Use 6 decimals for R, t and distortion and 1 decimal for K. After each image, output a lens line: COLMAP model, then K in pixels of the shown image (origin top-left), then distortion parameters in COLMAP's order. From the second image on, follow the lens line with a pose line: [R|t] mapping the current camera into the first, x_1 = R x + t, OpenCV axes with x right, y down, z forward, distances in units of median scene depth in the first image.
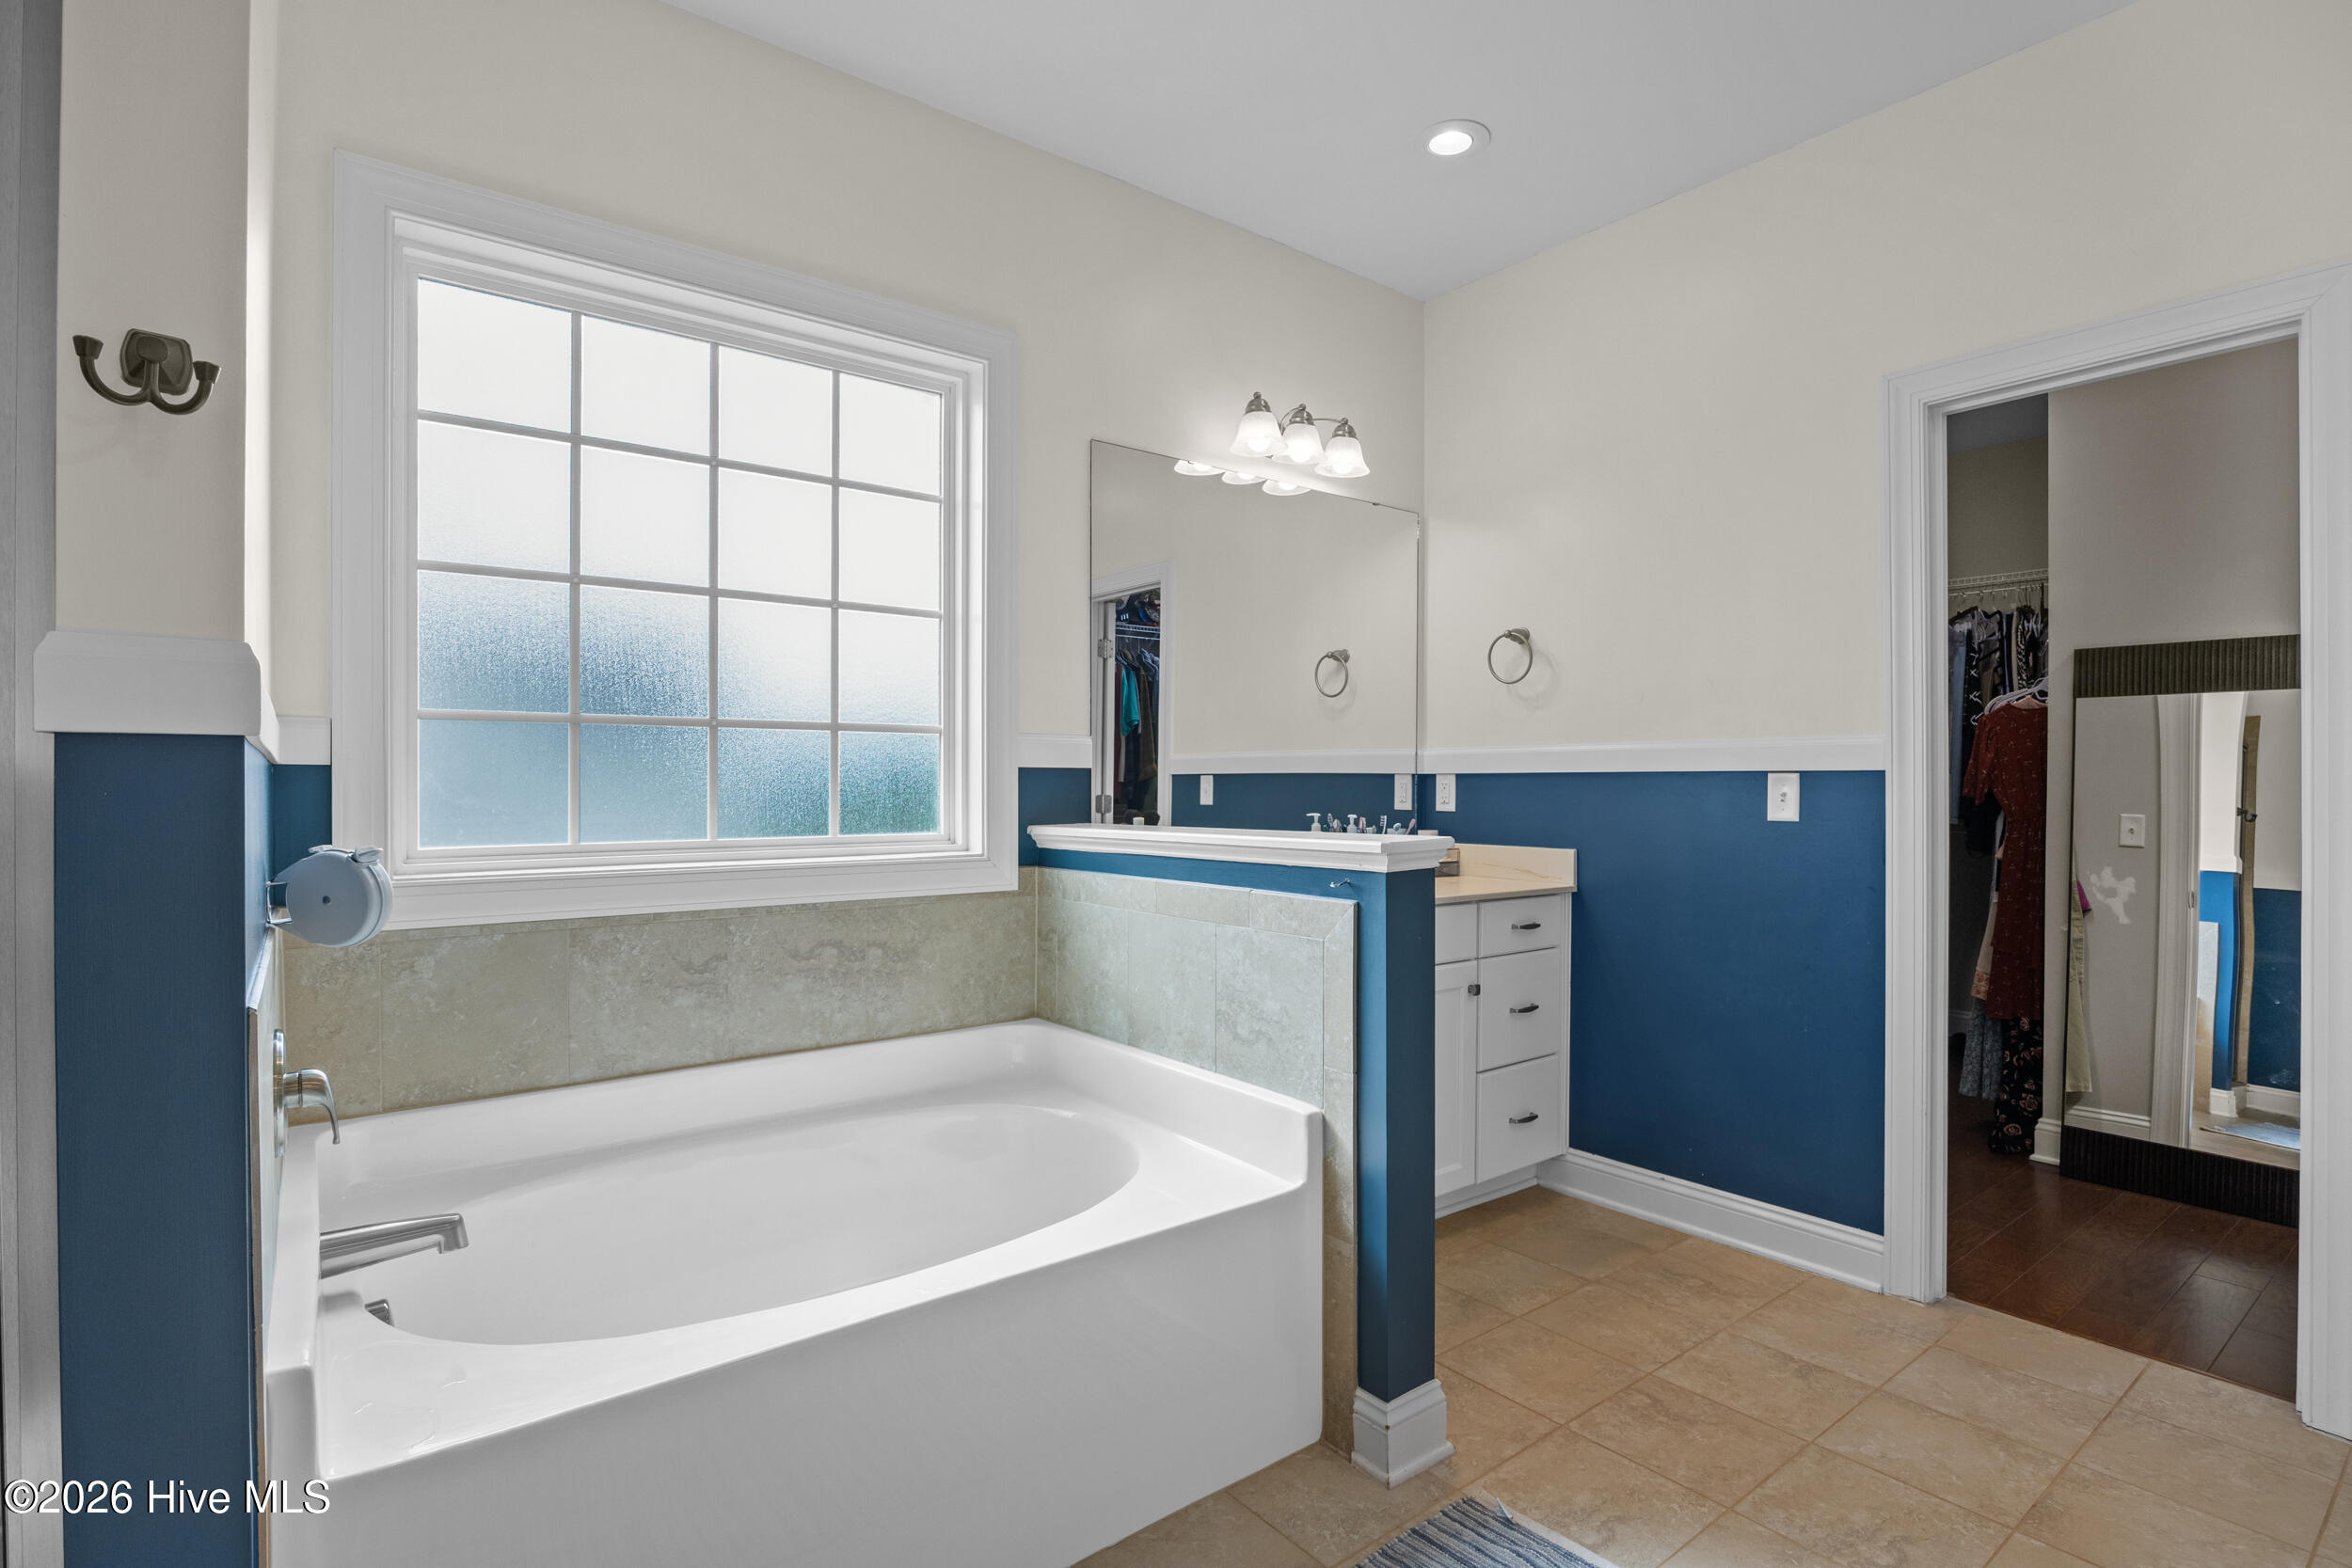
lens RADIAL K [[1103.6, 0, 1173.3], [0, 1103.6, 789.9], [0, 0, 1]] dist [-0.021802, 0.000379]
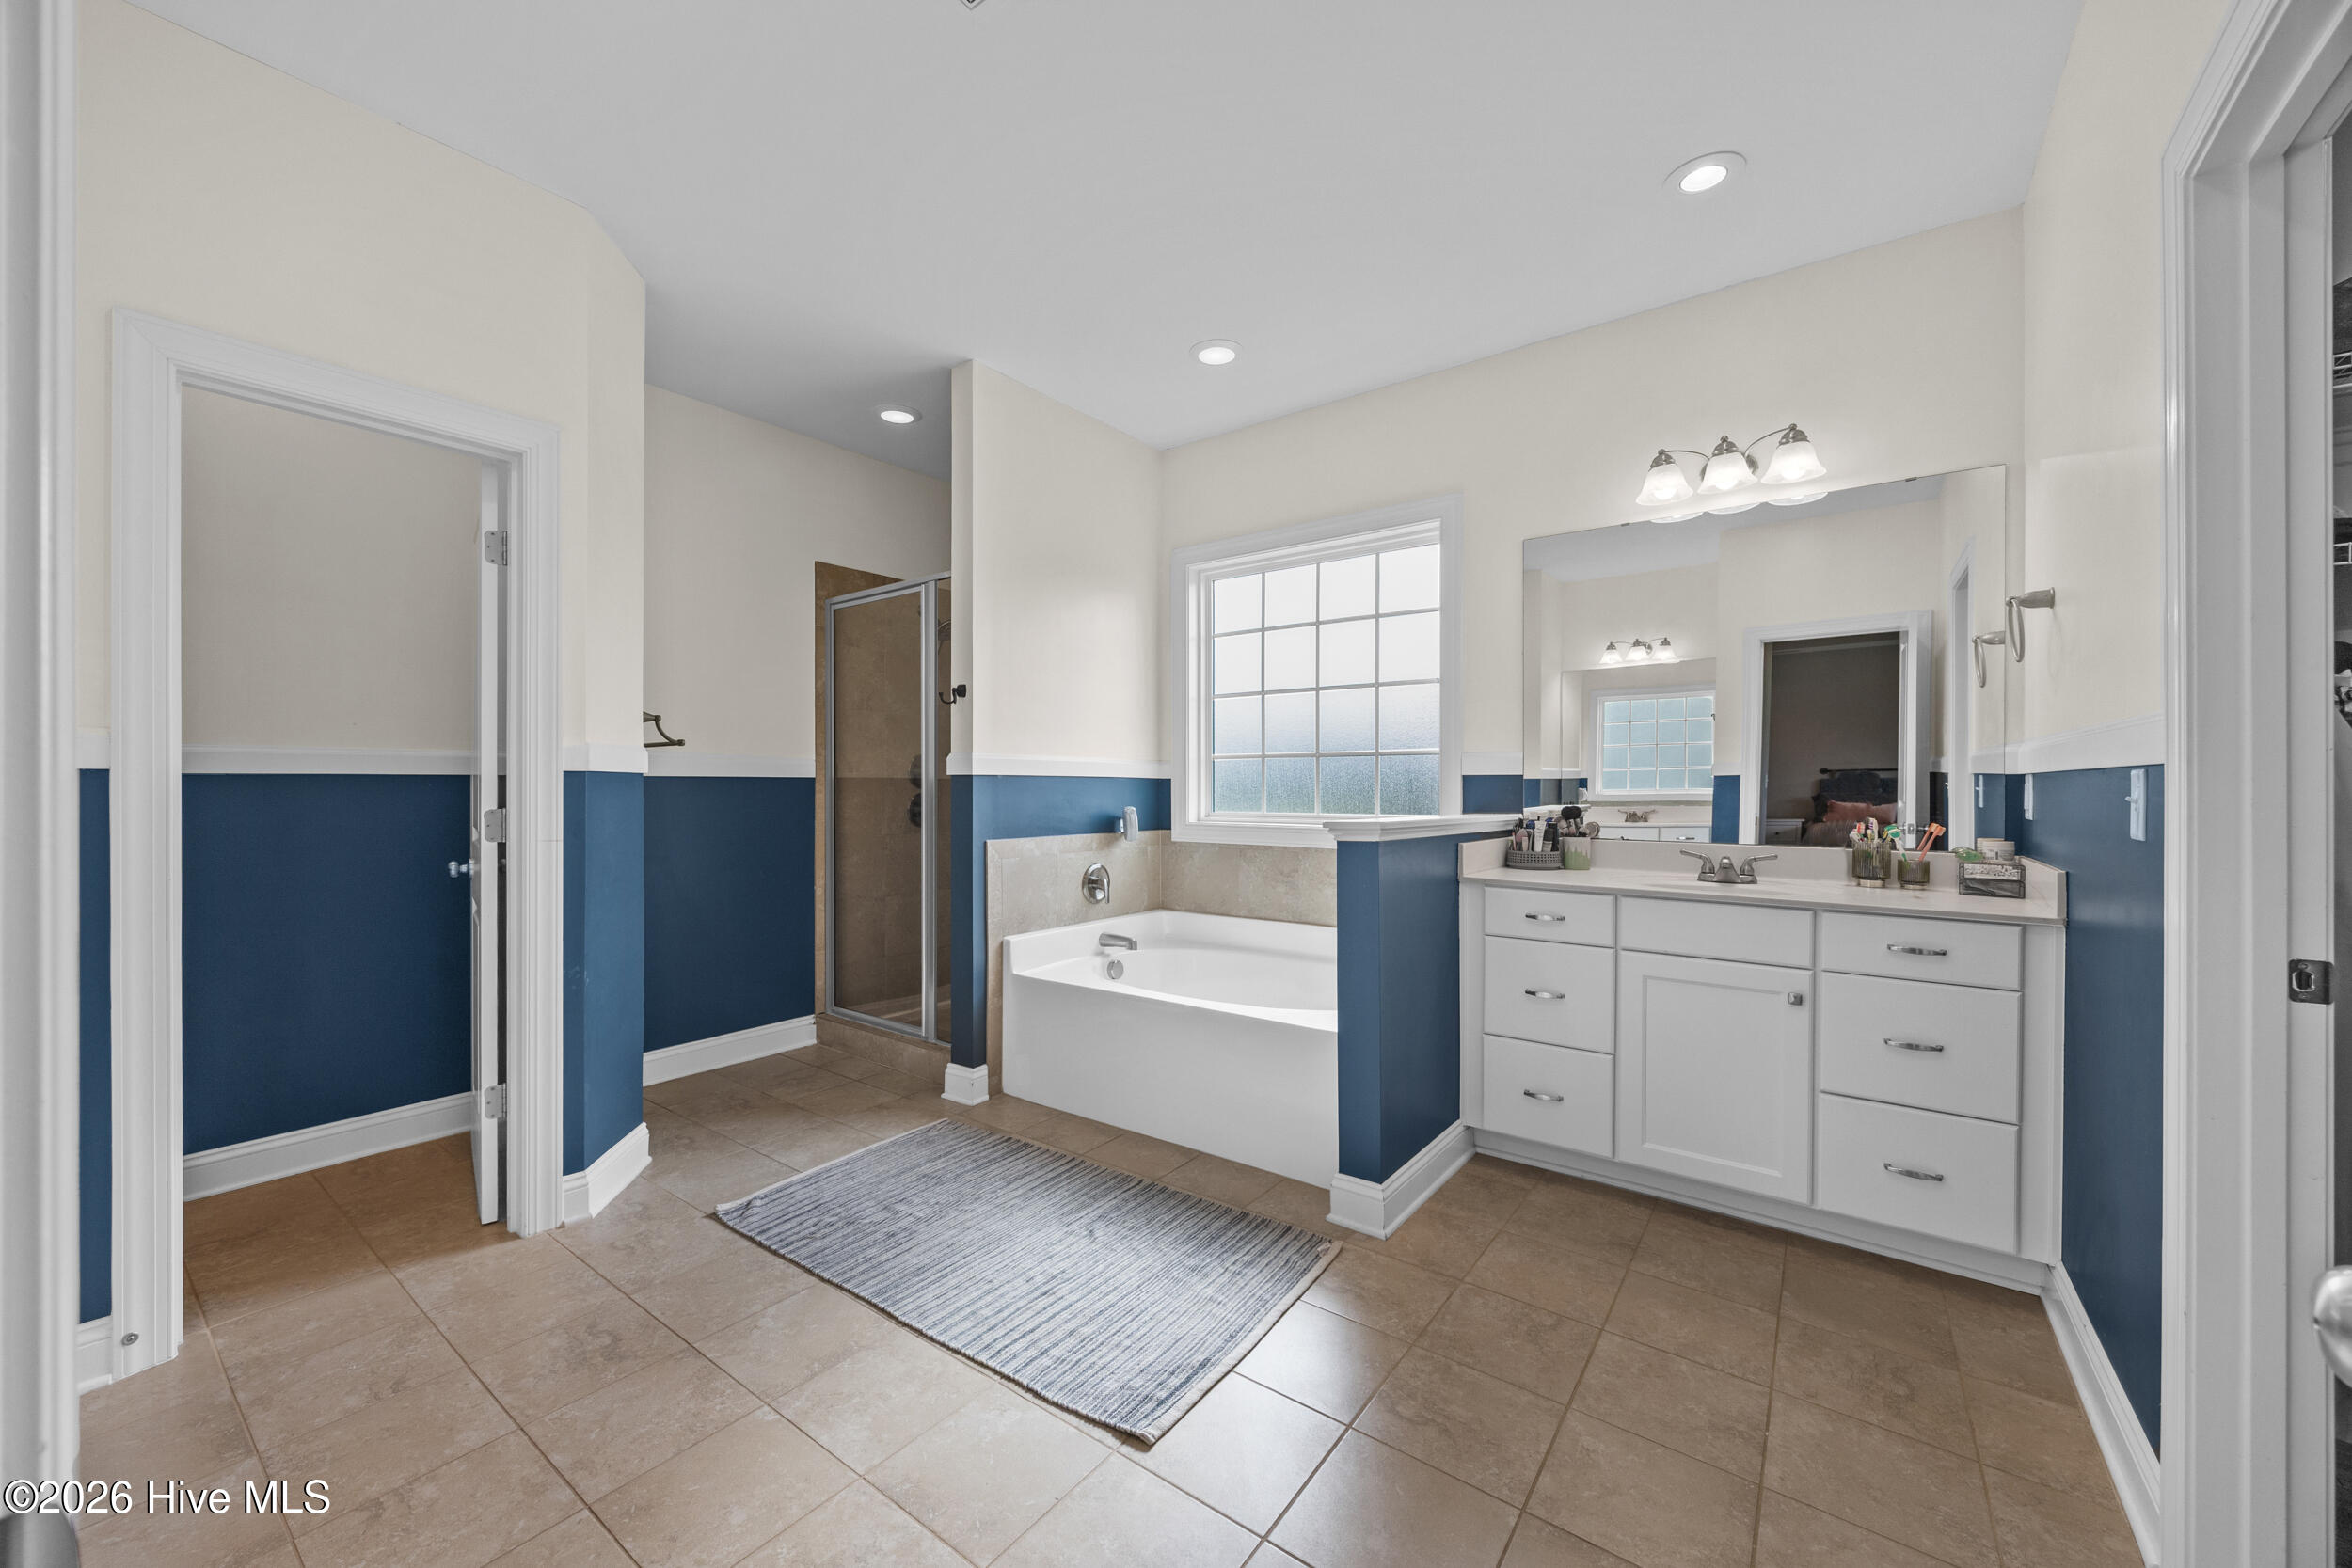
lens RADIAL K [[902.2, 0, 1181.6], [0, 902.2, 787.2], [0, 0, 1]] dist [-0.000943, 0.000014]
pose [[0.276236, 0.004605, -0.961079, 1.107255], [-0.003884, 0.999986, 0.003676, -0.007973], [0.961082, 0.002717, 0.276250, 0.323854]]
